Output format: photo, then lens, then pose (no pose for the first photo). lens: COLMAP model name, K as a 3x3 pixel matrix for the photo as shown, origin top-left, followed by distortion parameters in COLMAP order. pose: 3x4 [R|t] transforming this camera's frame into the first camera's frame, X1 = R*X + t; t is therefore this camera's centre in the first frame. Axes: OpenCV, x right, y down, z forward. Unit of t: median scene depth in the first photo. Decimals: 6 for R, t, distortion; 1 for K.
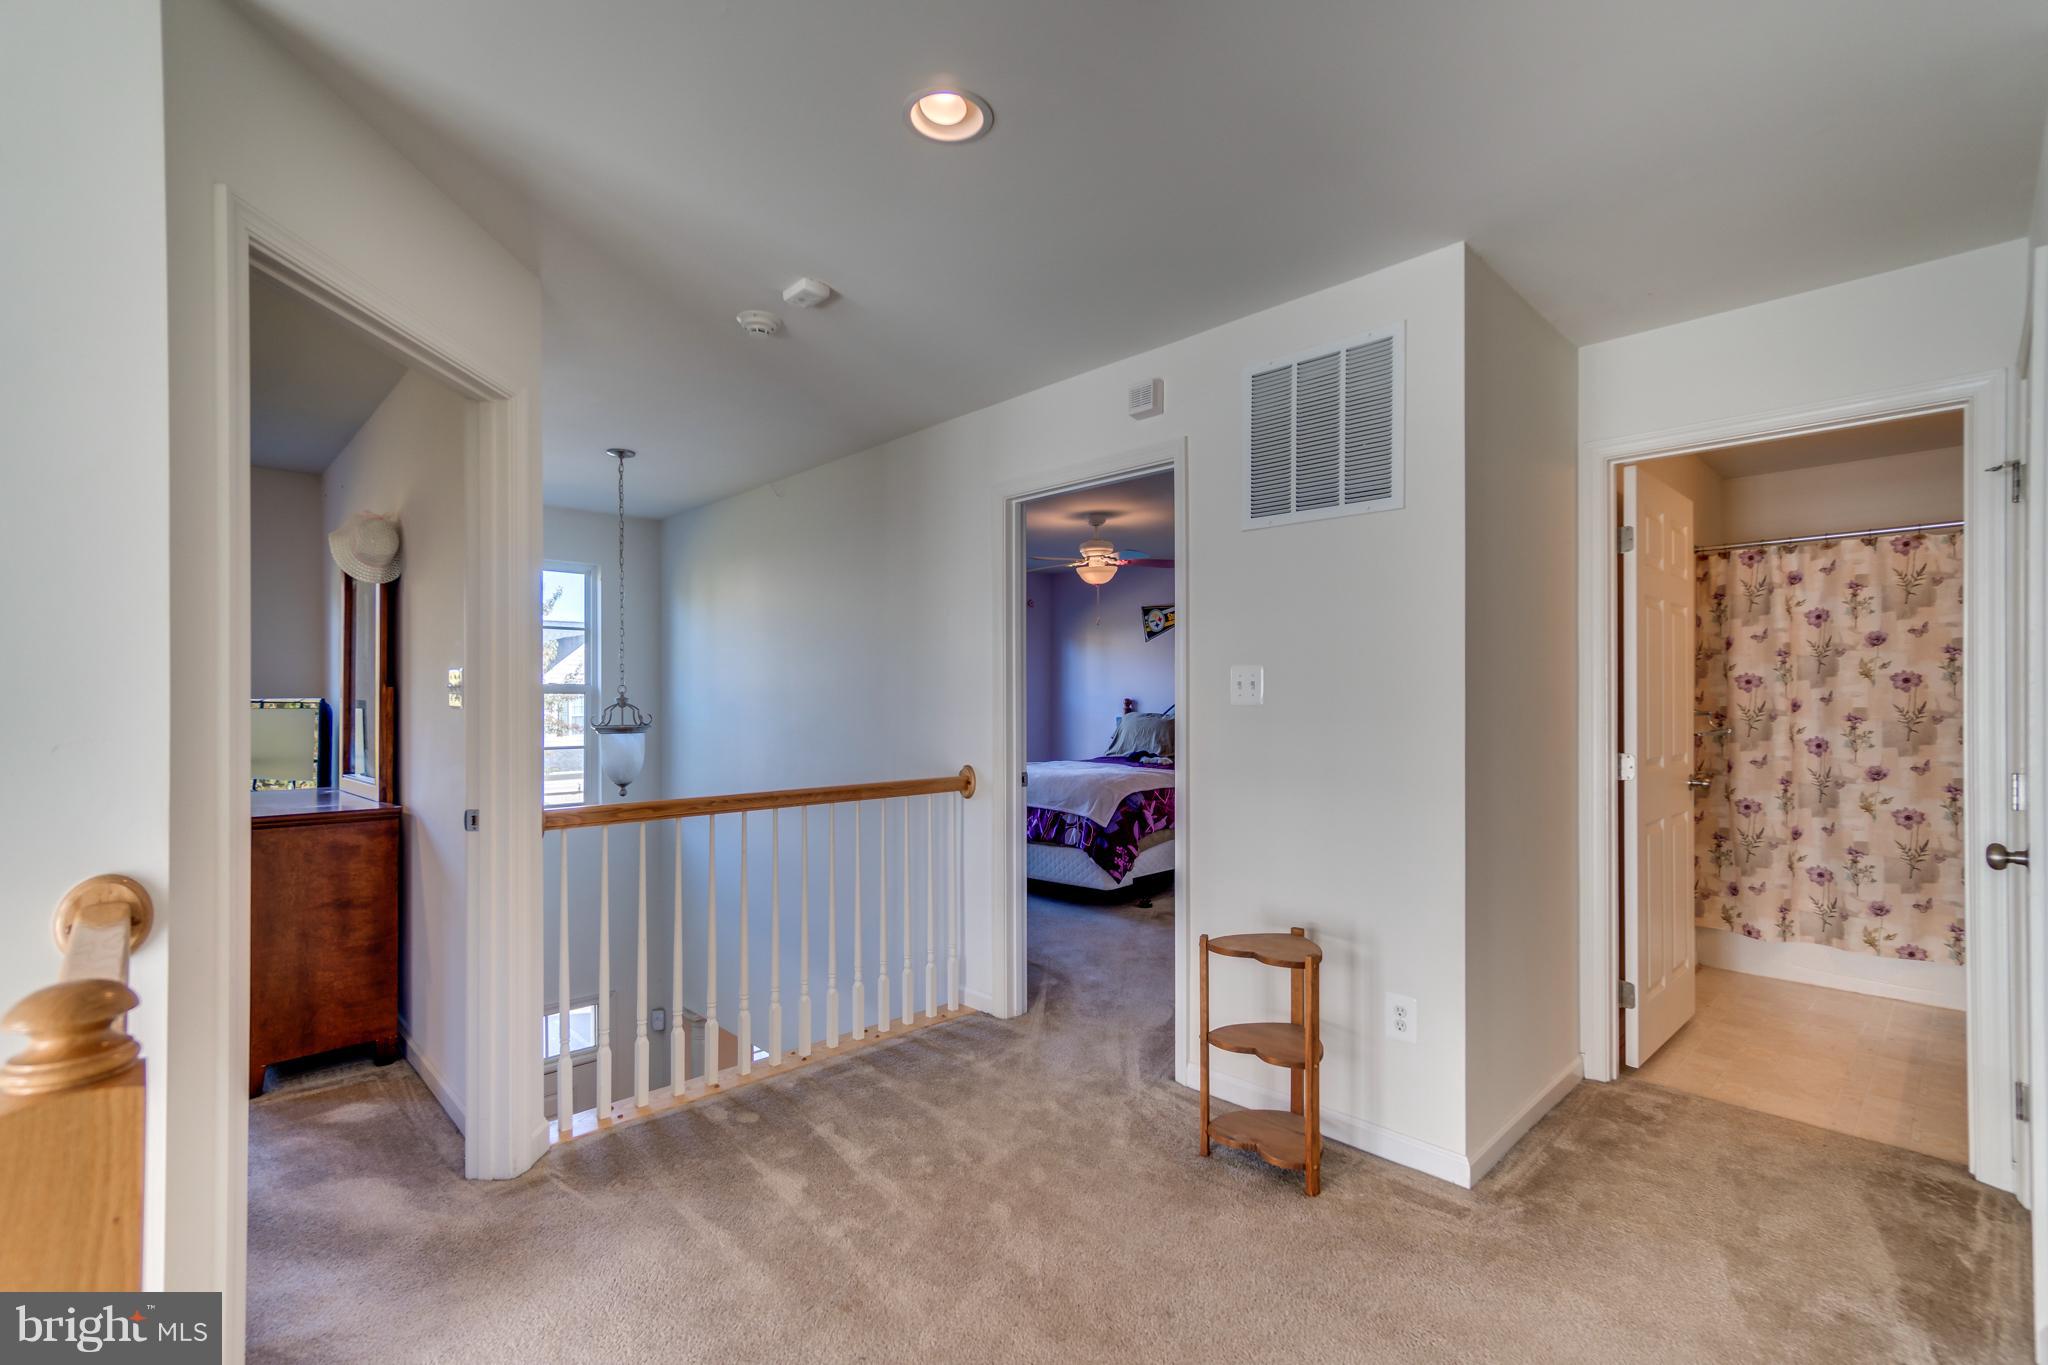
lens RADIAL K [[924.0, 0, 1029.0], [0, 924.0, 696.6], [0, 0, 1]] dist [-0.007496, 0.013444]
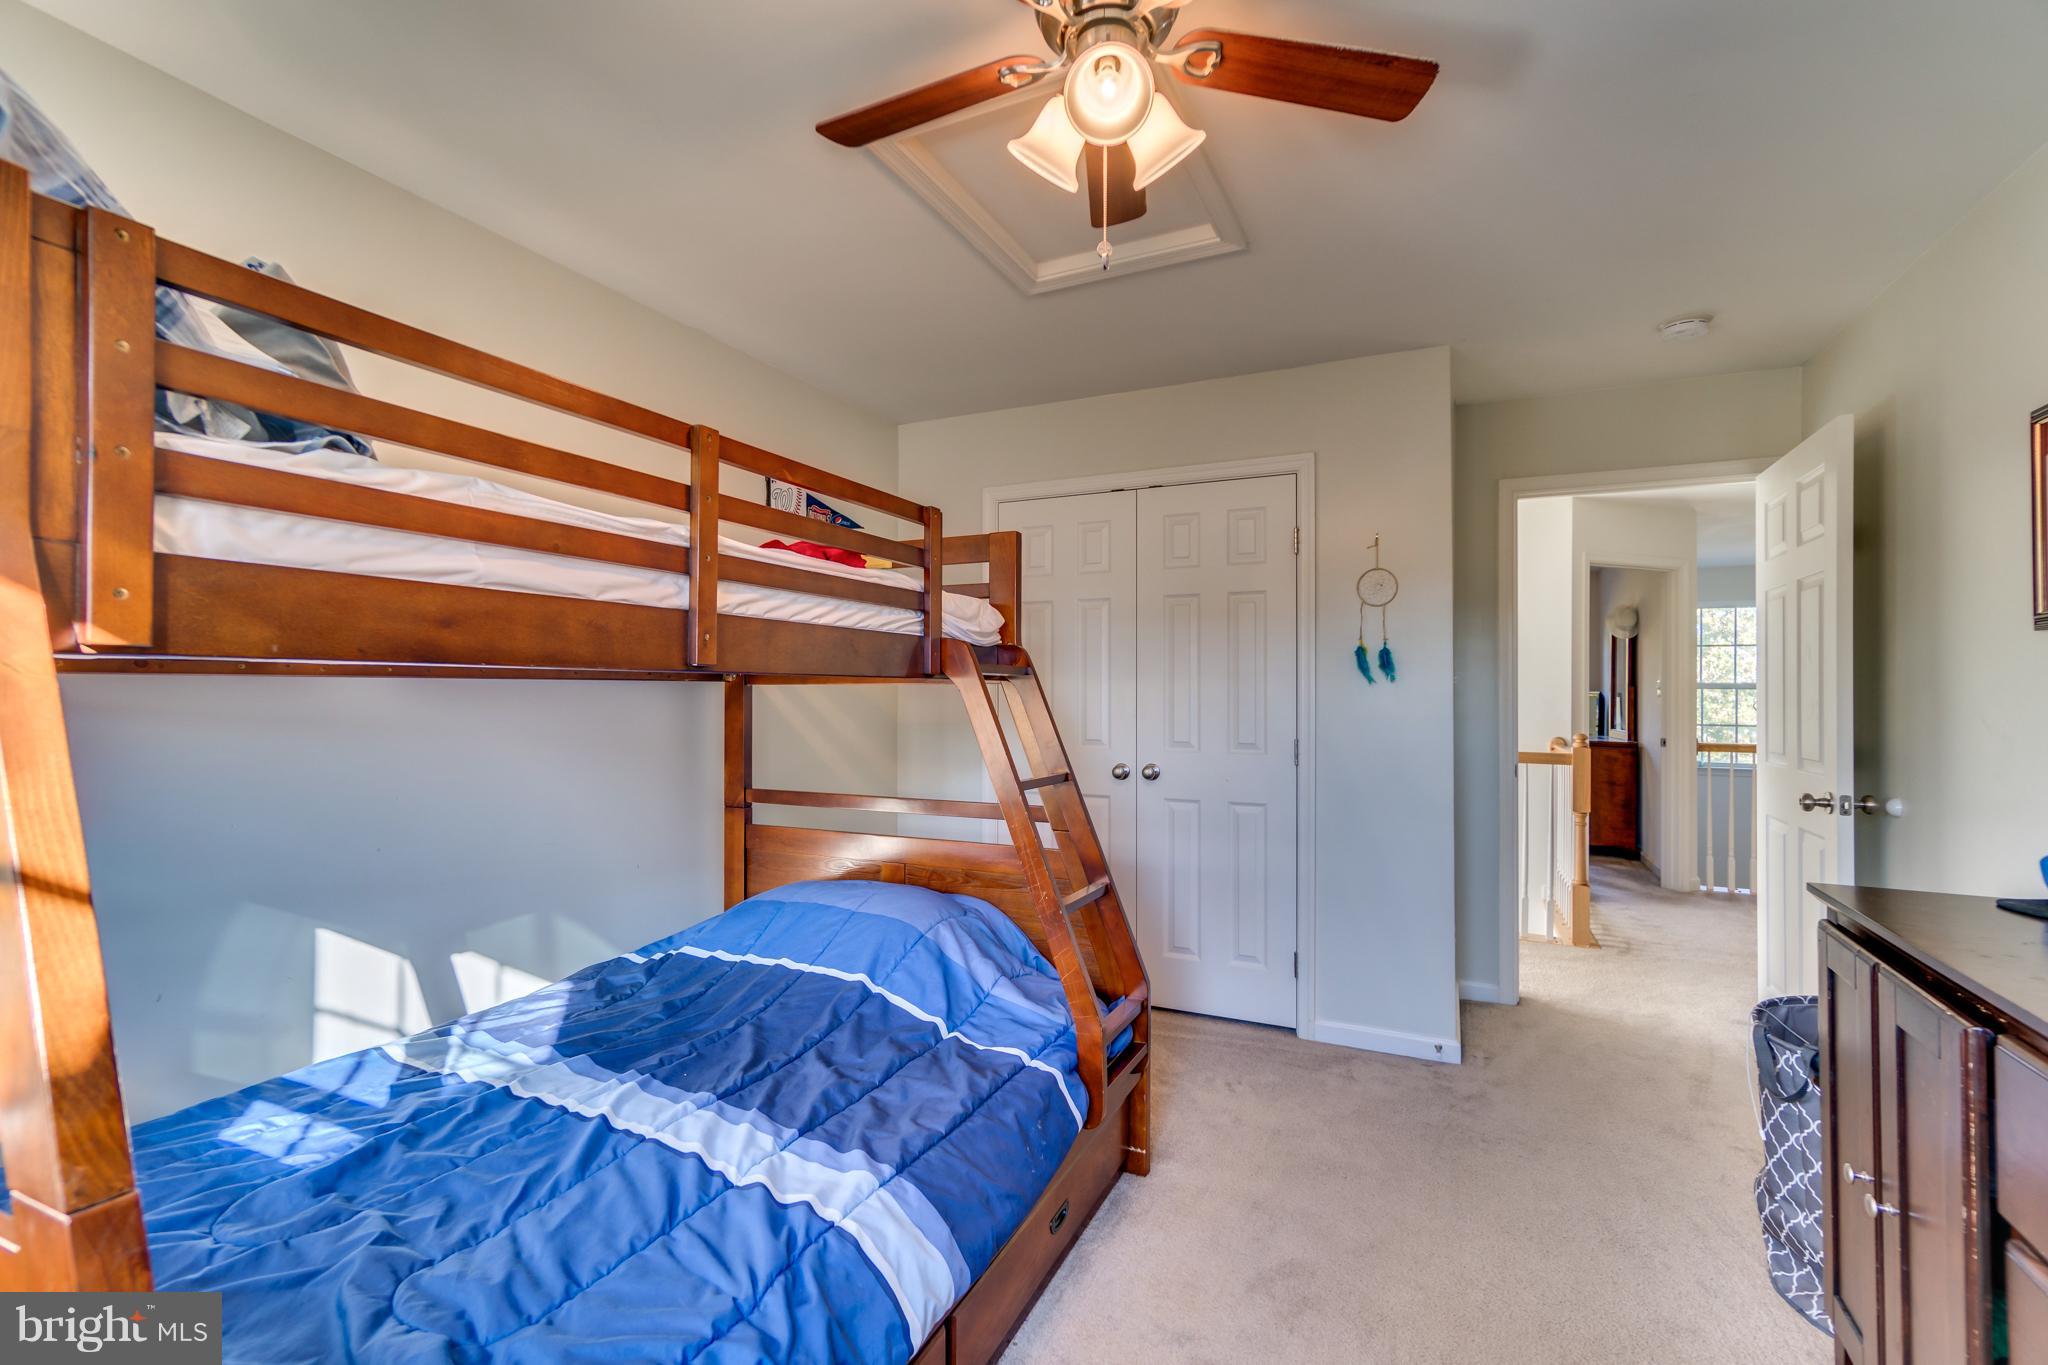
lens RADIAL K [[924.0, 0, 1021.6], [0, 924.0, 688.1], [0, 0, 1]] dist [-0.007496, 0.013444]
pose [[0.363569, -0.001695, -0.931566, 0.390880], [-0.004872, 0.999981, -0.003721, 0.004011], [0.931555, 0.005892, 0.363554, -0.544699]]
